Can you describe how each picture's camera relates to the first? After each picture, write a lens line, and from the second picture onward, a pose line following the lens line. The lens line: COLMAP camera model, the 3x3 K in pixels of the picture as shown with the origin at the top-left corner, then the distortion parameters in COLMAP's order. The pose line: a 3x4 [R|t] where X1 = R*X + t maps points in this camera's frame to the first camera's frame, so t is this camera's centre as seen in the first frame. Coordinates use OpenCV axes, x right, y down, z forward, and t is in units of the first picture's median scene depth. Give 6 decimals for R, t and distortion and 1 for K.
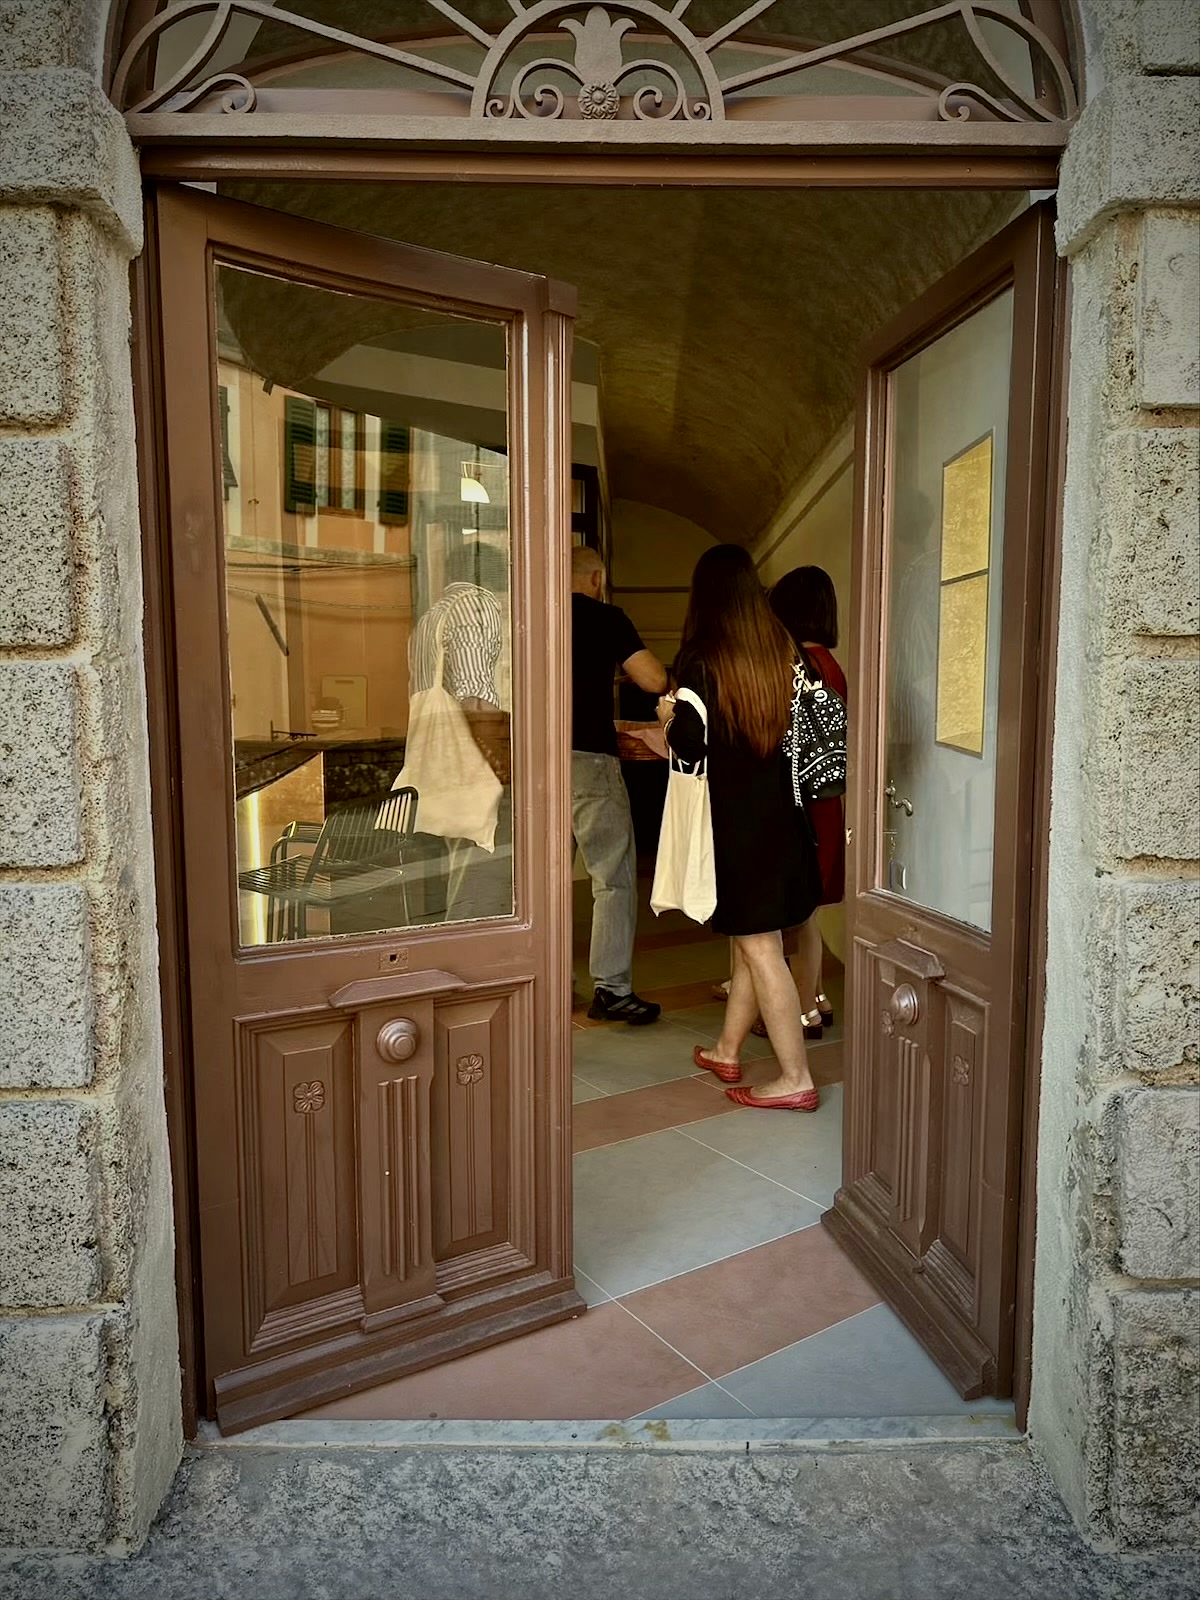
lens RADIAL K [[1071.6, 0, 603.1], [0, 1071.6, 802.0], [0, 0, 1]] dist [-0.006761, -0.002458]
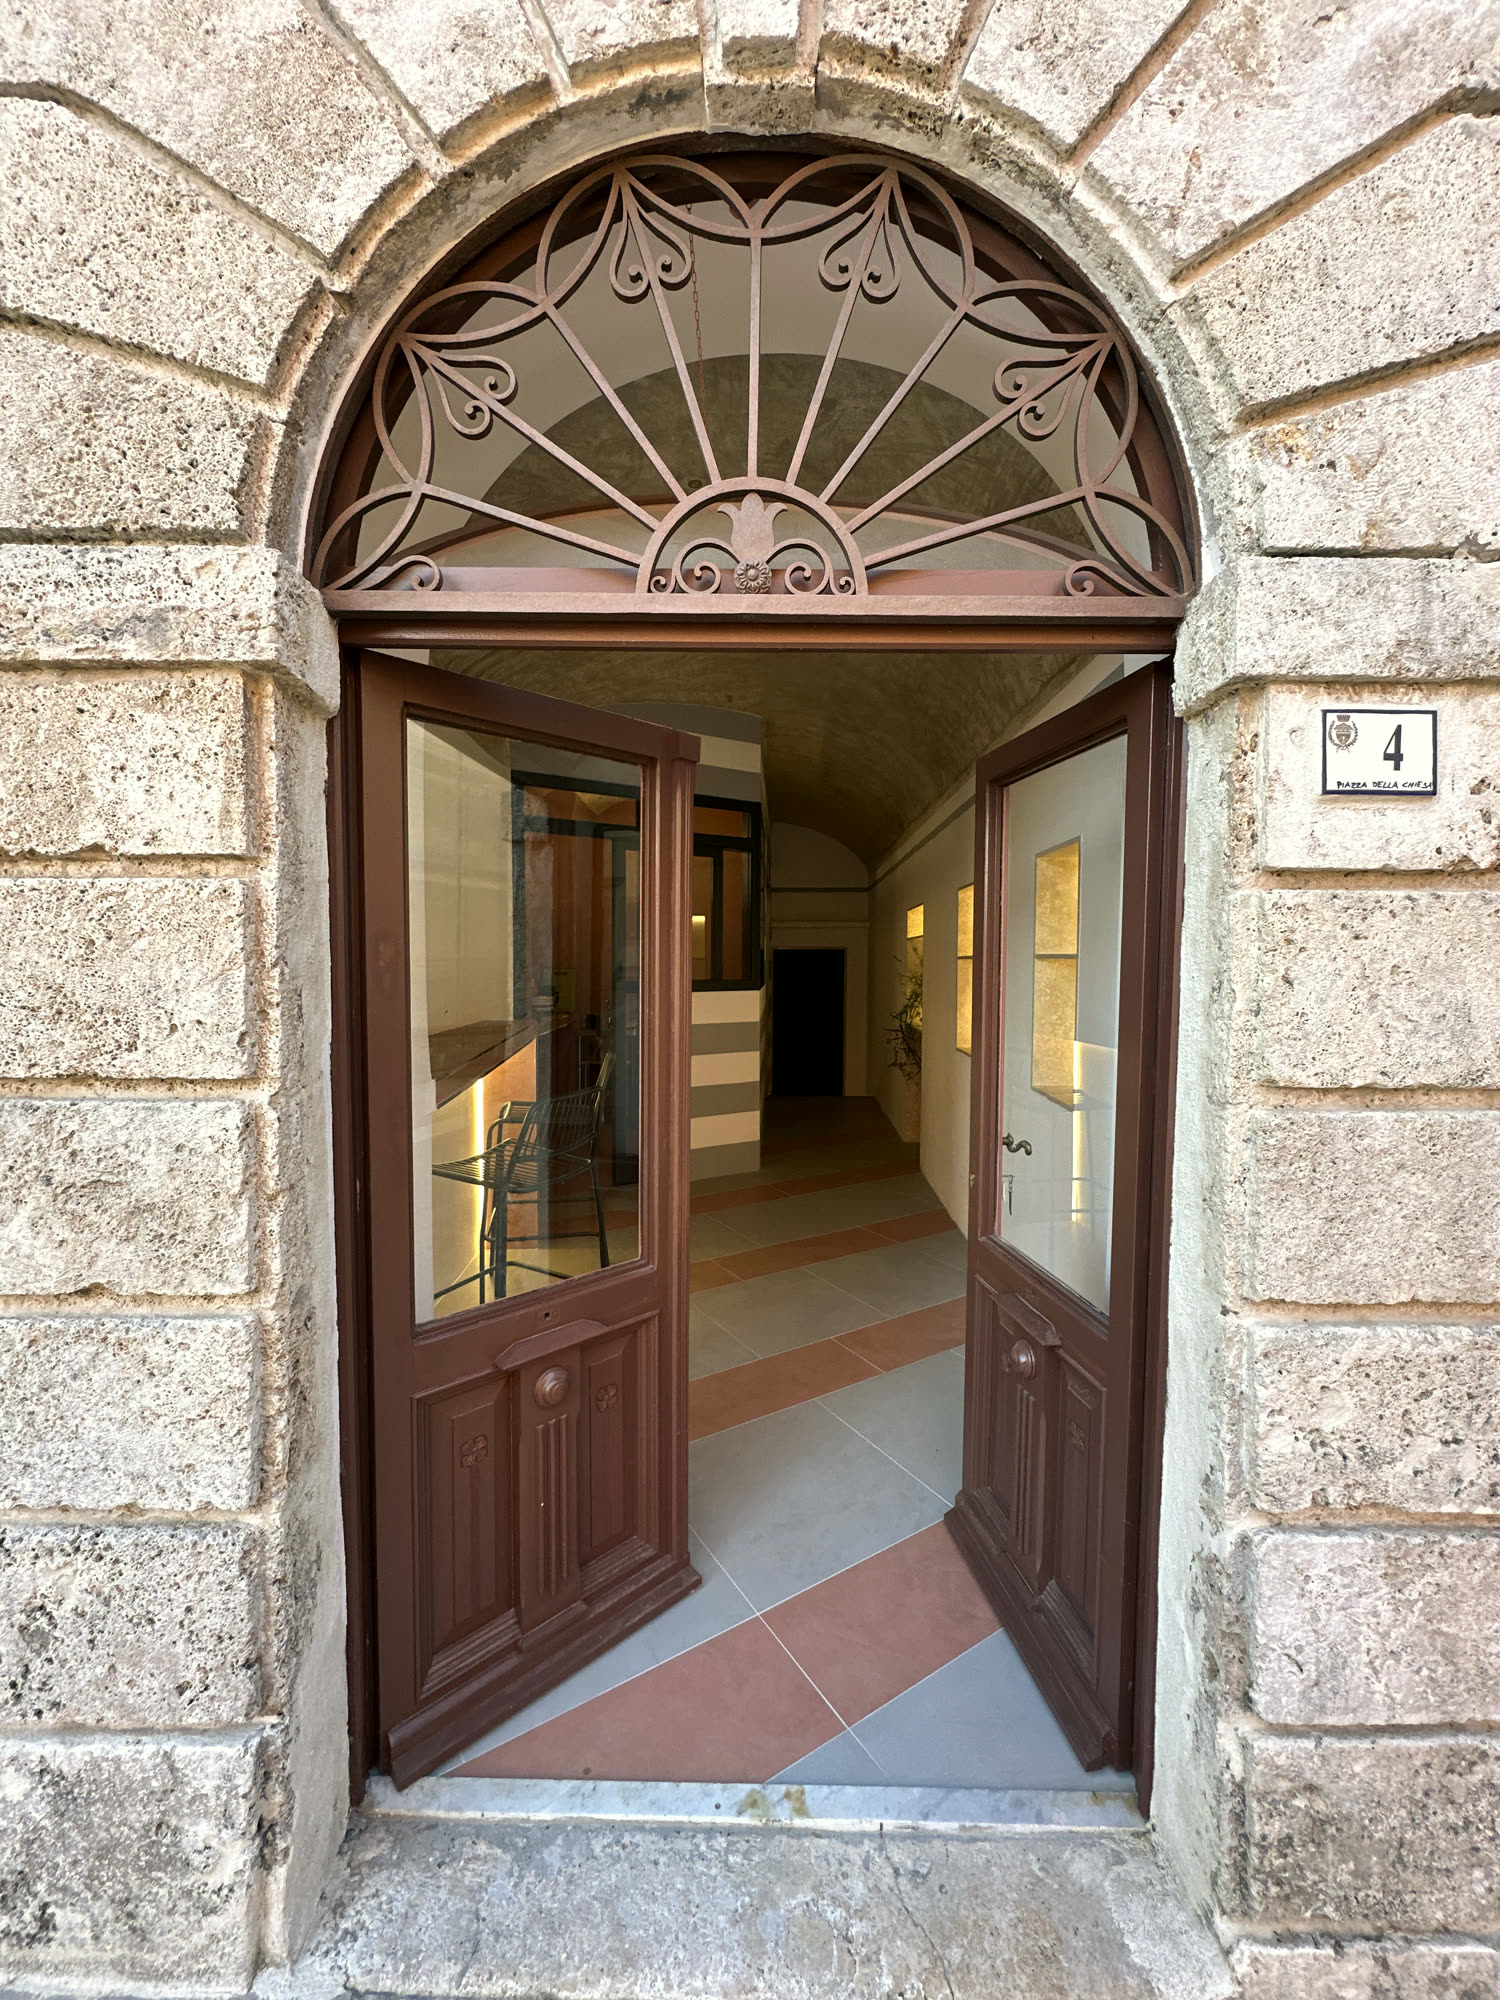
lens RADIAL K [[792.1, 0, 751.7], [0, 792.1, 1000.9], [0, 0, 1]] dist [-0.005699, 0.001219]
pose [[0.999735, 0.010368, -0.020570, 0.016132], [-0.011081, 0.999331, -0.034849, -0.195631], [0.020195, 0.035068, 0.999181, 0.205189]]
